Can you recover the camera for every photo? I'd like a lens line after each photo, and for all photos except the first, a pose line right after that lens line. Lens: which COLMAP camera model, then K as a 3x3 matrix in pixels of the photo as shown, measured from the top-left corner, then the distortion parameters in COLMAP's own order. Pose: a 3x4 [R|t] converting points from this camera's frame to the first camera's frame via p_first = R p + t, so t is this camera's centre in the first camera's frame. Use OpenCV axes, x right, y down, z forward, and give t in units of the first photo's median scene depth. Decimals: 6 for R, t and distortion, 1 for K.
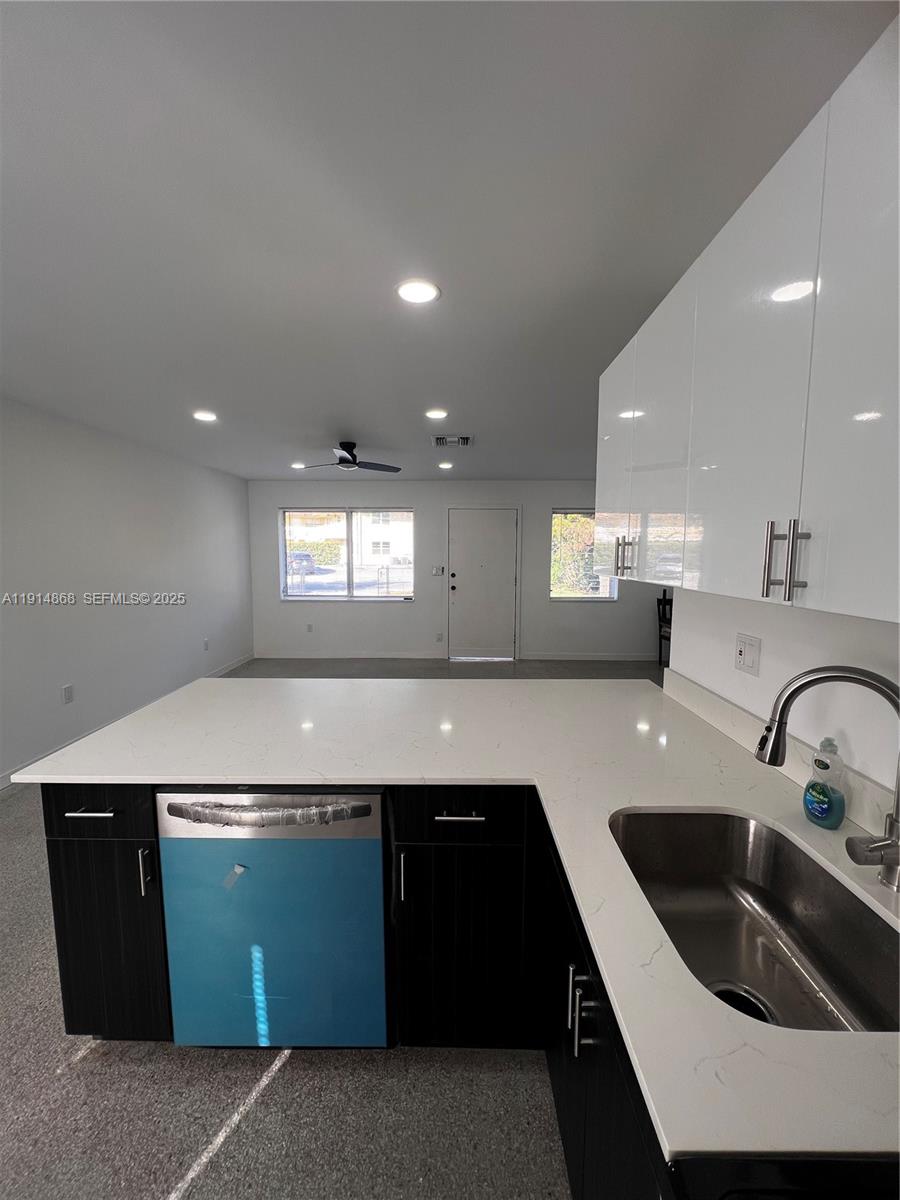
lens RADIAL K [[482.8, 0, 449.7], [0, 482.8, 601.9], [0, 0, 1]] dist [-0.000485, 0.000614]
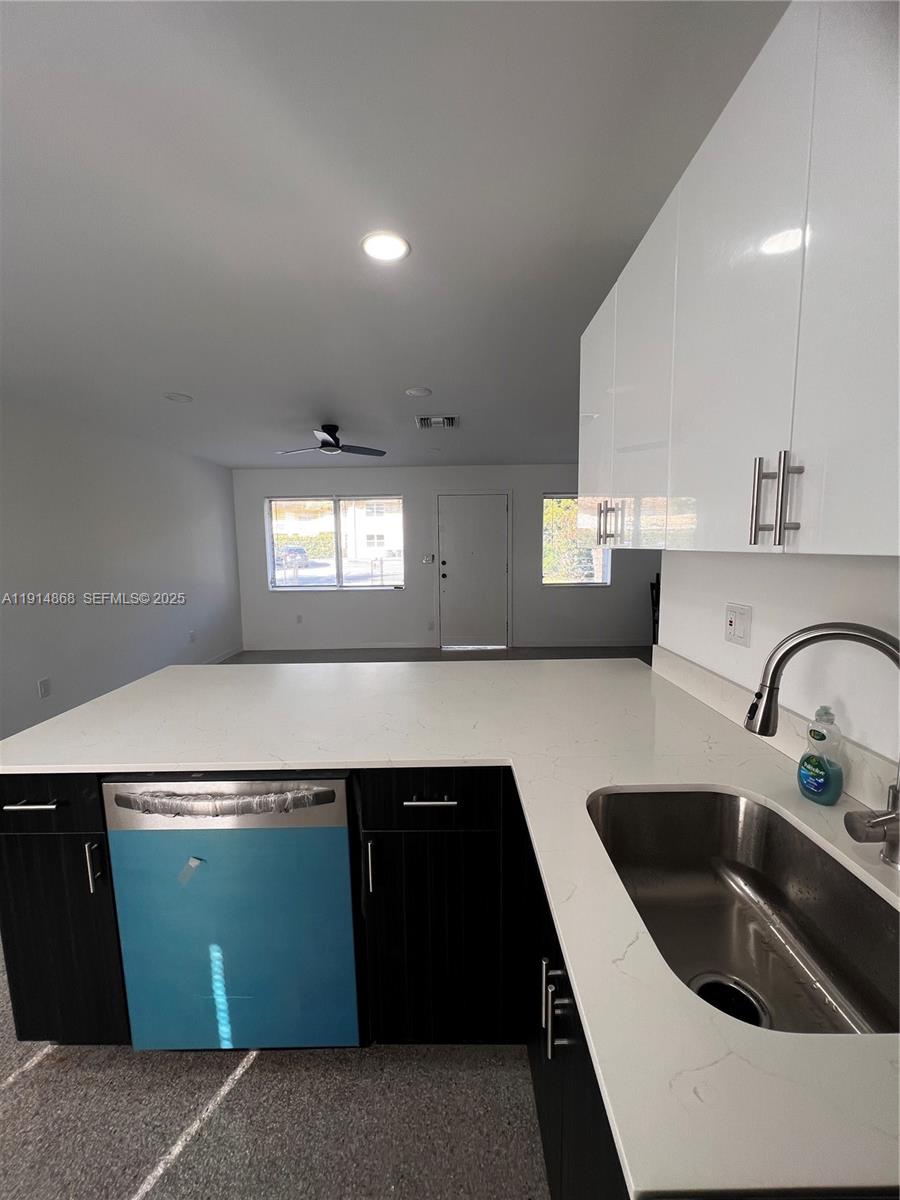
lens RADIAL K [[482.3, 0, 449.8], [0, 482.3, 601.7], [0, 0, 1]] dist [0.000134, 0.000137]
pose [[0.999831, -0.016835, 0.007418, 0.053023], [0.016719, 0.999741, 0.015422, 0.042871], [-0.007676, -0.015296, 0.999854, 0.070248]]
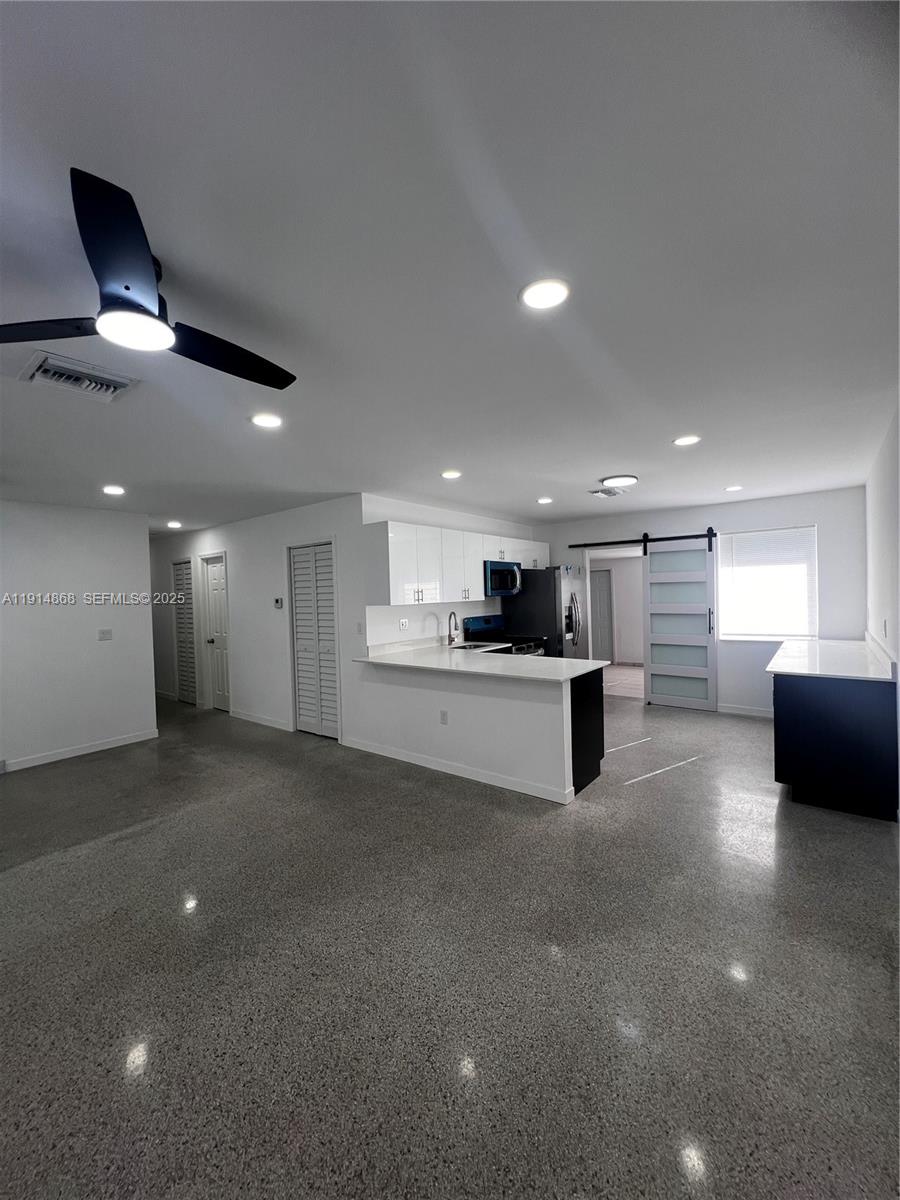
lens RADIAL K [[479.4, 0, 449.4], [0, 479.4, 602.0], [0, 0, 1]] dist [-0.001855, 0.000400]
pose [[-0.794261, 0.008789, 0.607514, -1.809677], [0.088709, 0.990858, 0.101644, -0.388957], [-0.601066, 0.134624, -0.787779, 3.679953]]
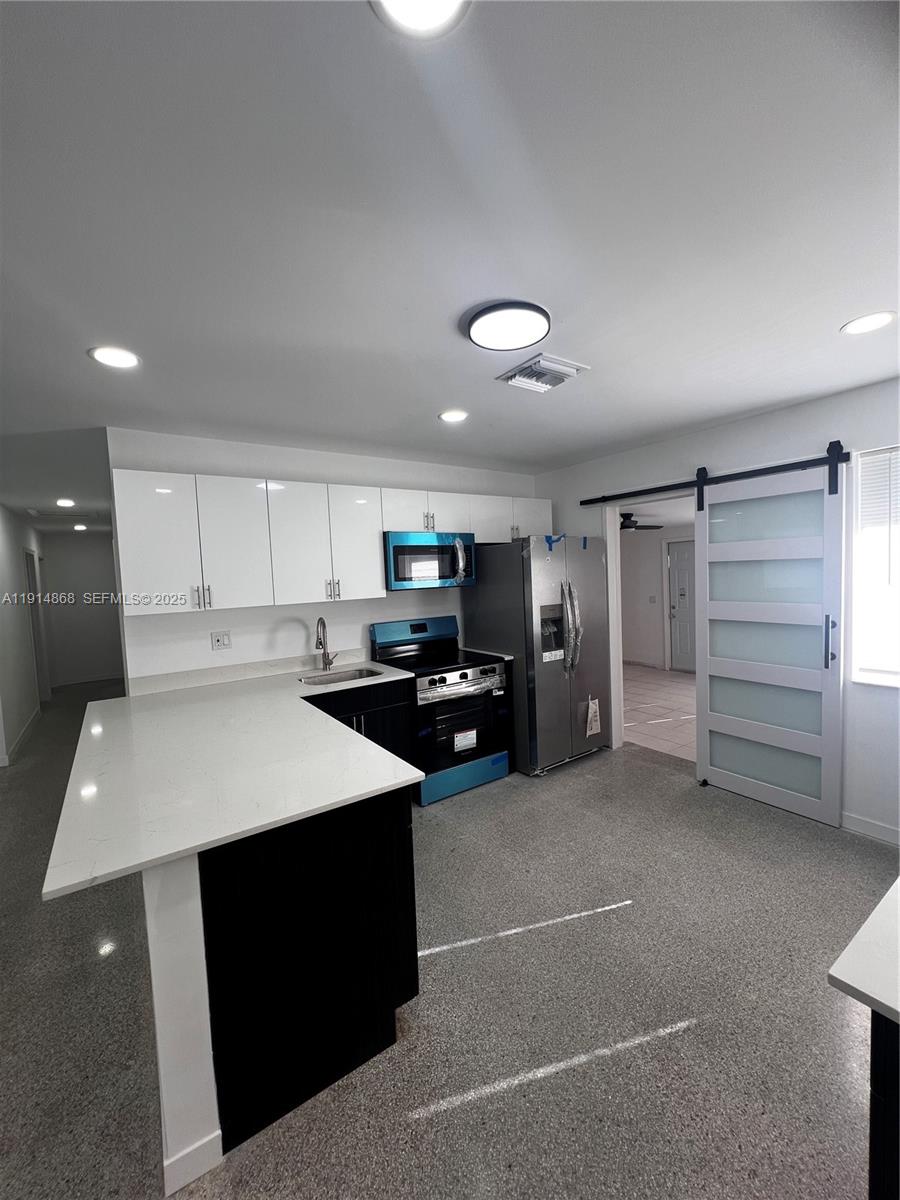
lens RADIAL K [[479.4, 0, 449.4], [0, 479.4, 602.0], [0, 0, 1]] dist [-0.001855, 0.000400]
pose [[-0.573731, -0.027179, 0.818593, -1.794580], [0.124451, 0.984951, 0.119927, -0.197082], [-0.809534, 0.170681, -0.561715, 1.433609]]
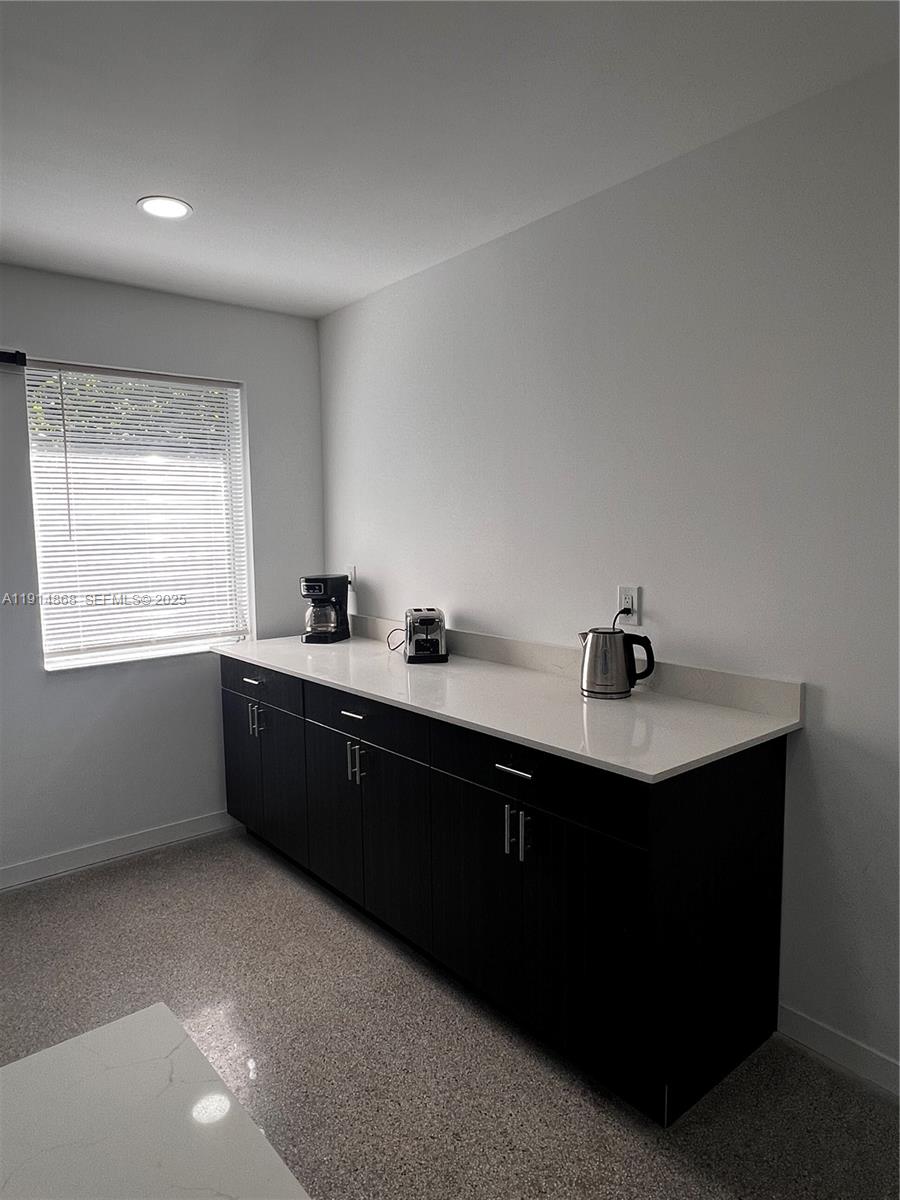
lens RADIAL K [[738.6, 0, 450.0], [0, 738.6, 600.0], [0, 0, 1]] dist [-0.001637, -0.000197]
pose [[-0.767186, 0.072664, -0.637296, -0.679615], [-0.052213, 0.983191, 0.174958, -0.099034], [0.639296, 0.167500, -0.750496, 1.447291]]
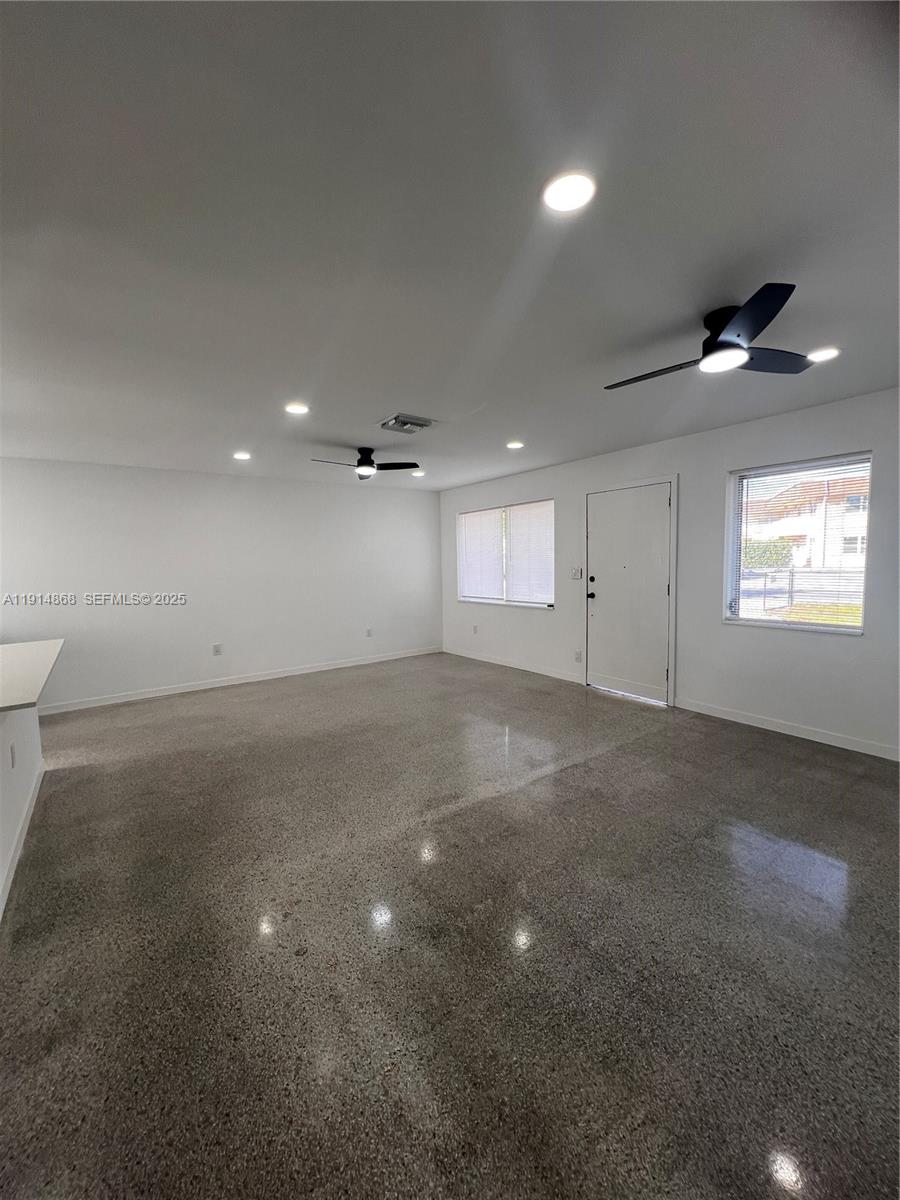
lens RADIAL K [[479.4, 0, 449.4], [0, 479.4, 602.0], [0, 0, 1]] dist [-0.001855, 0.000400]
pose [[0.599302, 0.050842, -0.798907, 2.352925], [-0.057031, 0.998157, 0.020741, -0.102224], [0.798489, 0.033132, 0.601097, 1.708133]]
